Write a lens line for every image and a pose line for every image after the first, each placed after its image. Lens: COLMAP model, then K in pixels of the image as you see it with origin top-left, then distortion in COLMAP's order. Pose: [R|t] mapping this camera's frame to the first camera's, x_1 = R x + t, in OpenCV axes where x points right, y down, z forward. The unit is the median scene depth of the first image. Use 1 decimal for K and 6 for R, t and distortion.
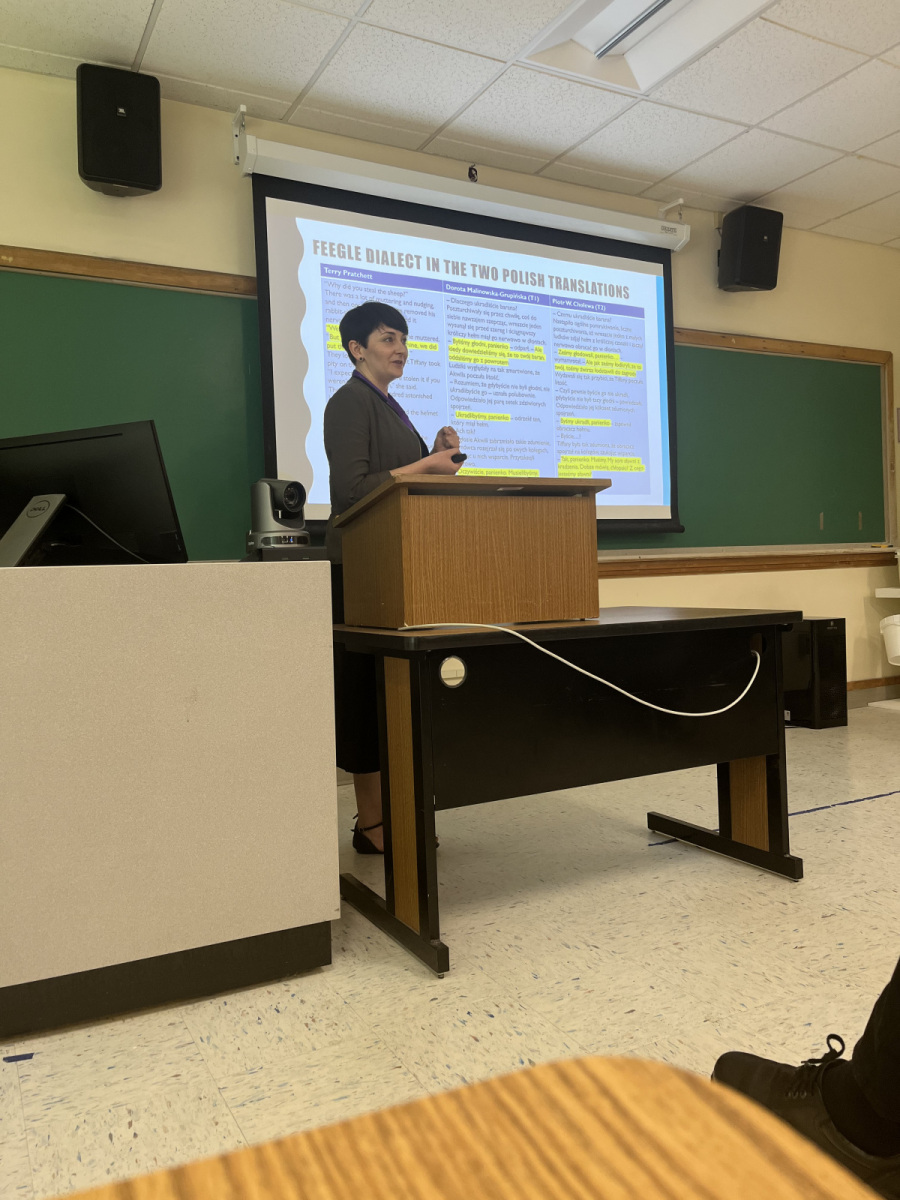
lens RADIAL K [[905.8, 0, 450.0], [0, 905.8, 589.6], [0, 0, 1]] dist [0.081438, -0.100970]
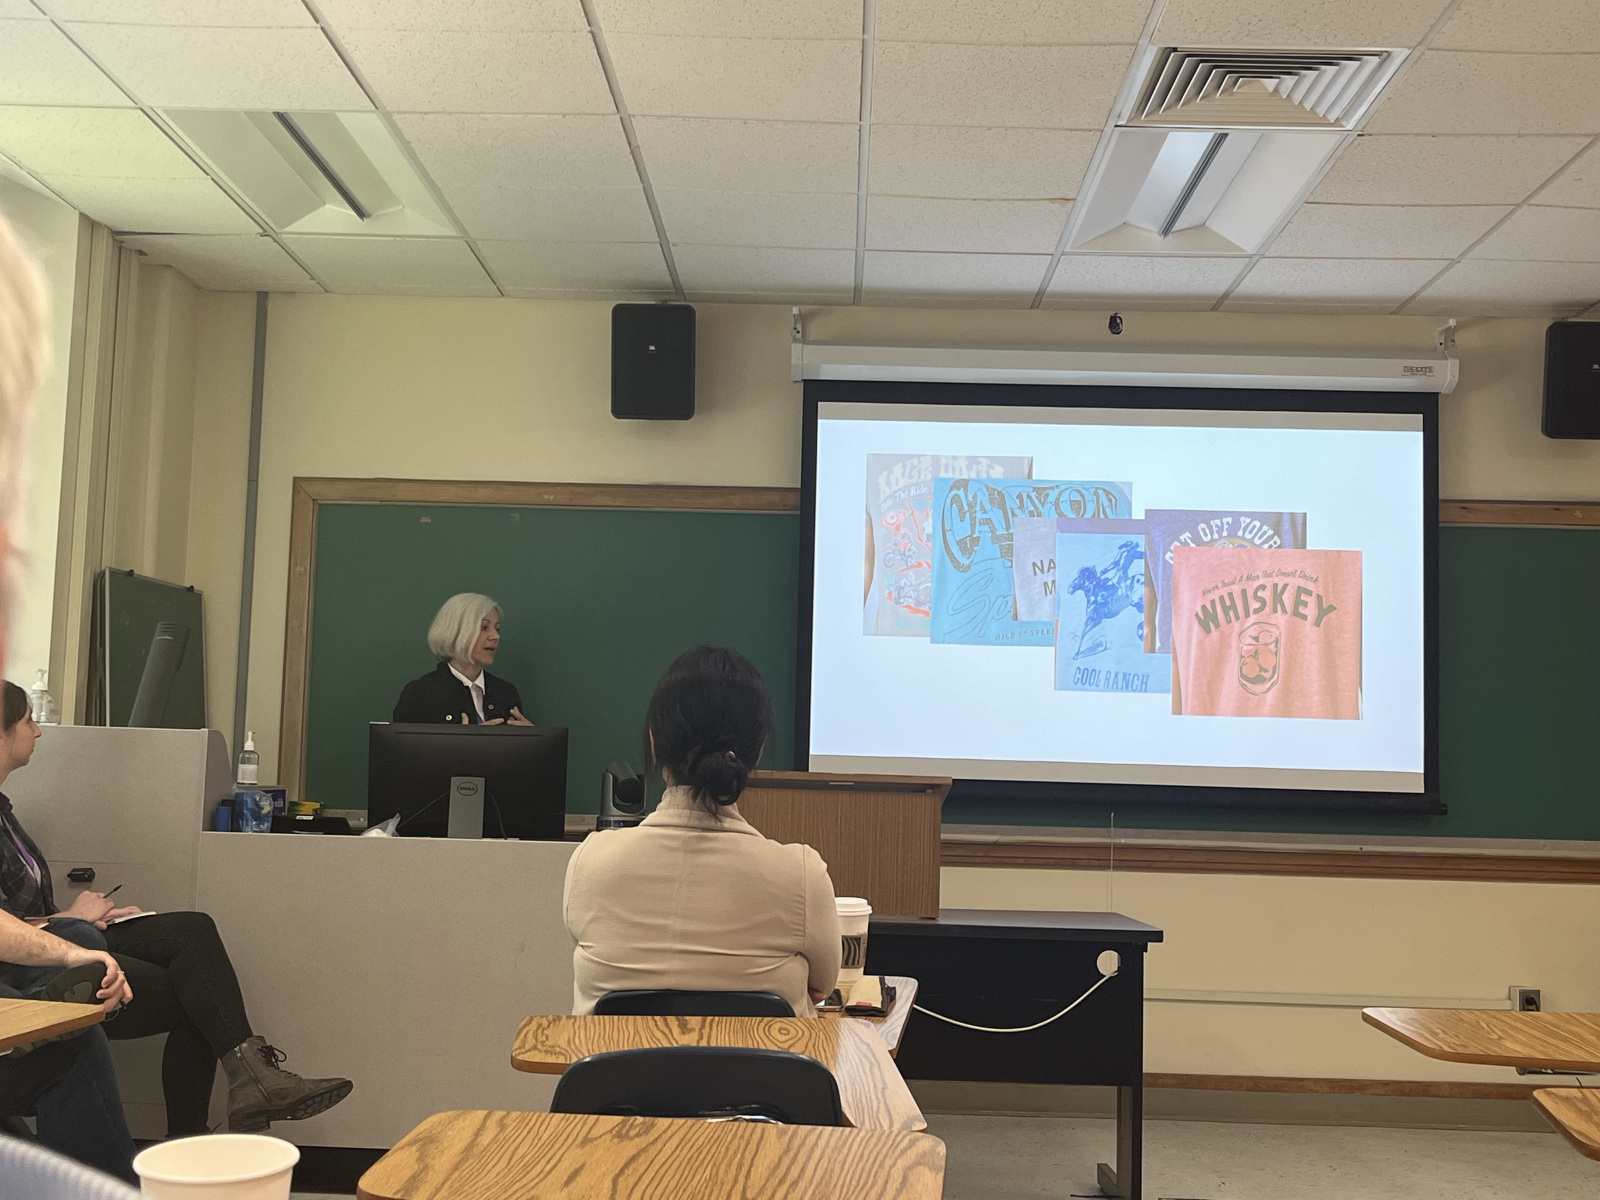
lens RADIAL K [[2133.7, 0, 800.0], [0, 2133.7, 600.0], [0, 0, 1]] dist [0.062412, -0.039032]
pose [[0.867663, 0.014731, -0.496934, 1.259346], [-0.065307, 0.994277, -0.084552, -0.113215], [0.492845, 0.105816, 0.863659, -1.163591]]
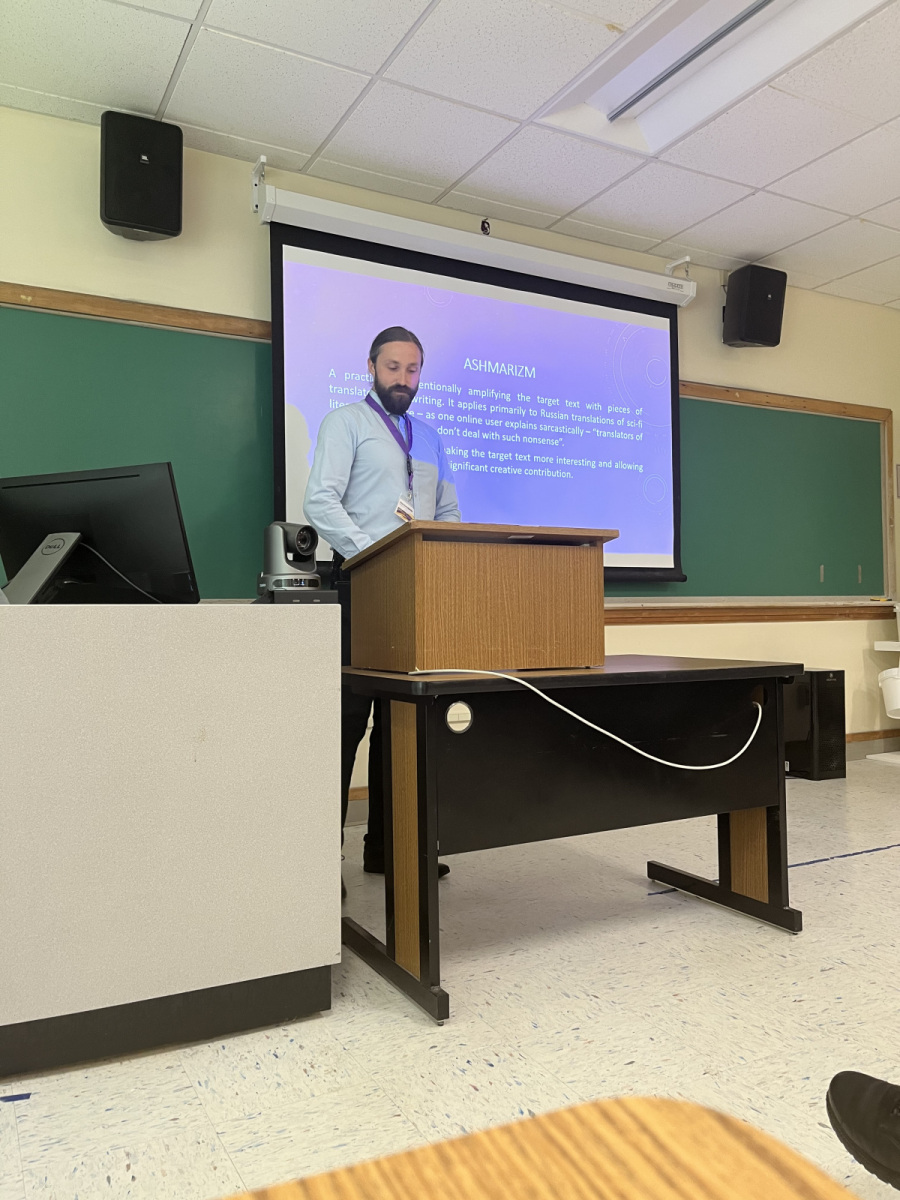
lens RADIAL K [[906.4, 0, 459.6], [0, 906.4, 599.6], [0, 0, 1]] dist [0.090143, -0.120078]
pose [[0.999674, 0.023212, 0.010679, -0.009432], [-0.022832, 0.999149, -0.034353, -0.004607], [-0.011467, 0.034098, 0.999353, -0.013462]]
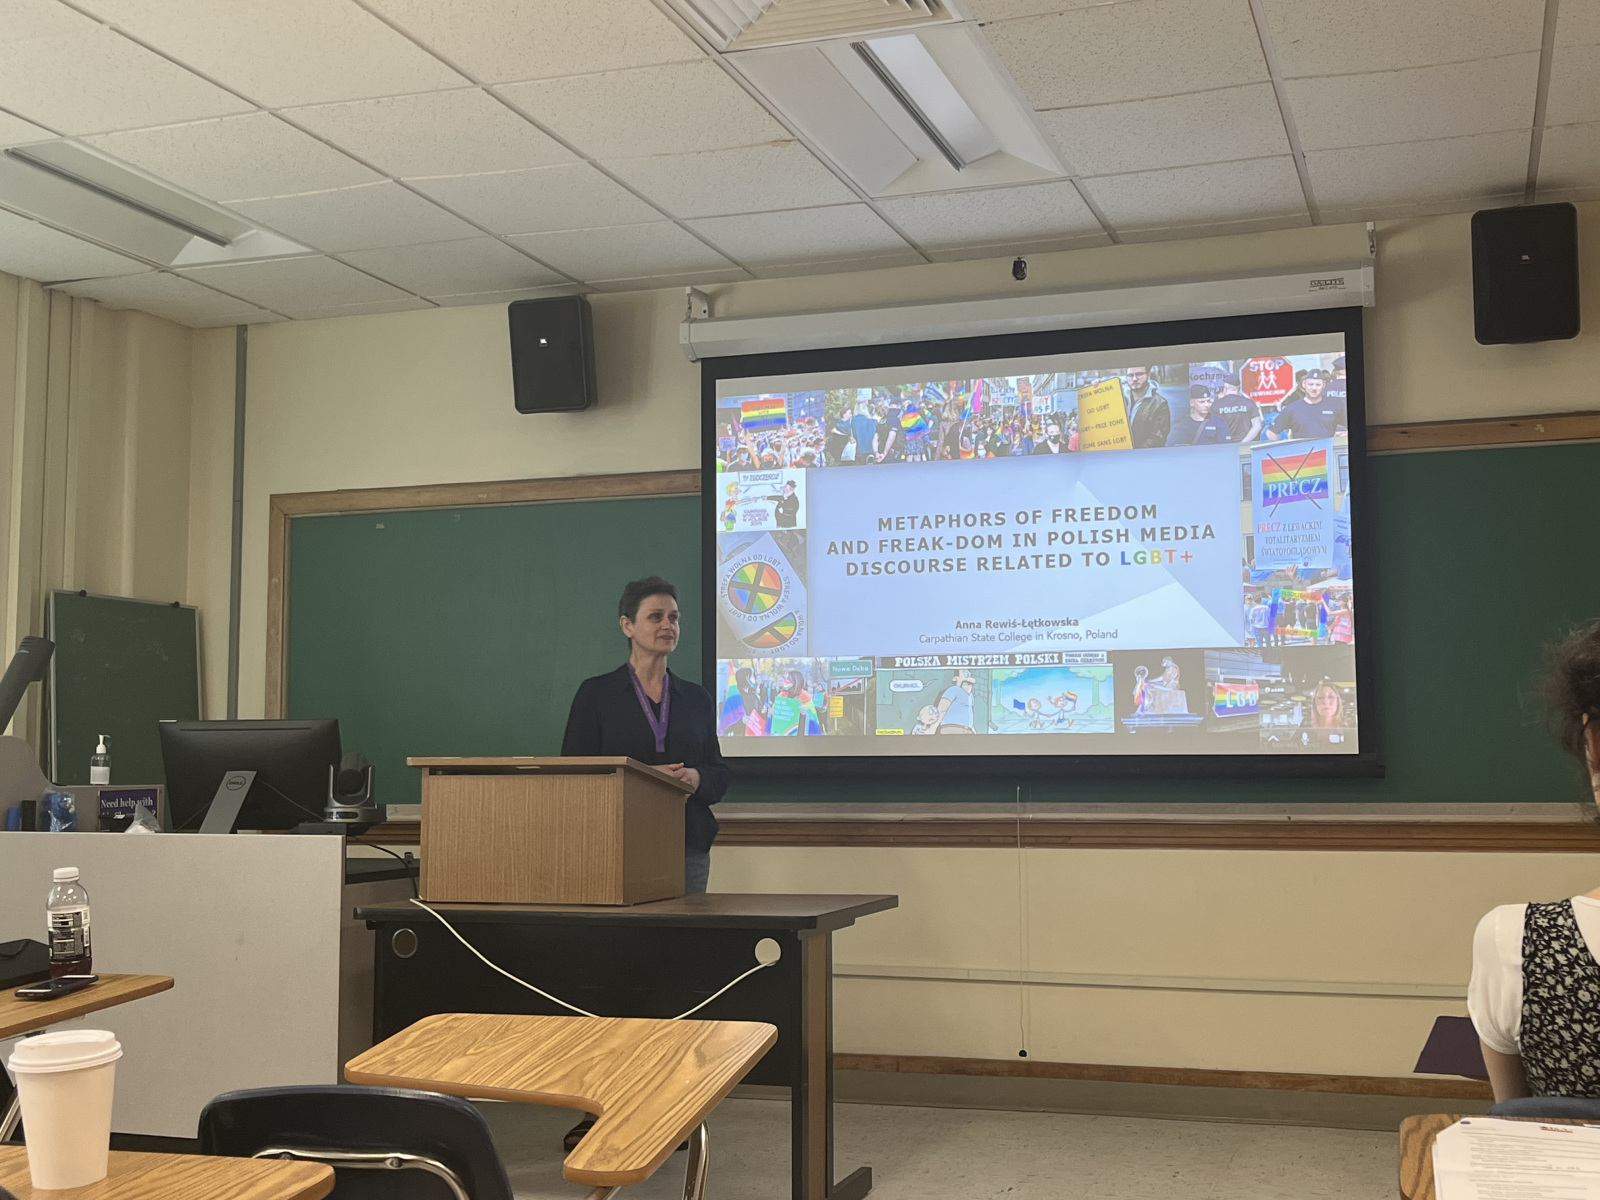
lens RADIAL K [[1979.8, 0, 786.0], [0, 1979.8, 594.8], [0, 0, 1]] dist [0.062088, -0.026562]
pose [[0.678682, -0.033029, -0.733689, 1.906760], [-0.030180, 0.996890, -0.072795, -0.152934], [0.733812, 0.071547, 0.675574, -0.295948]]
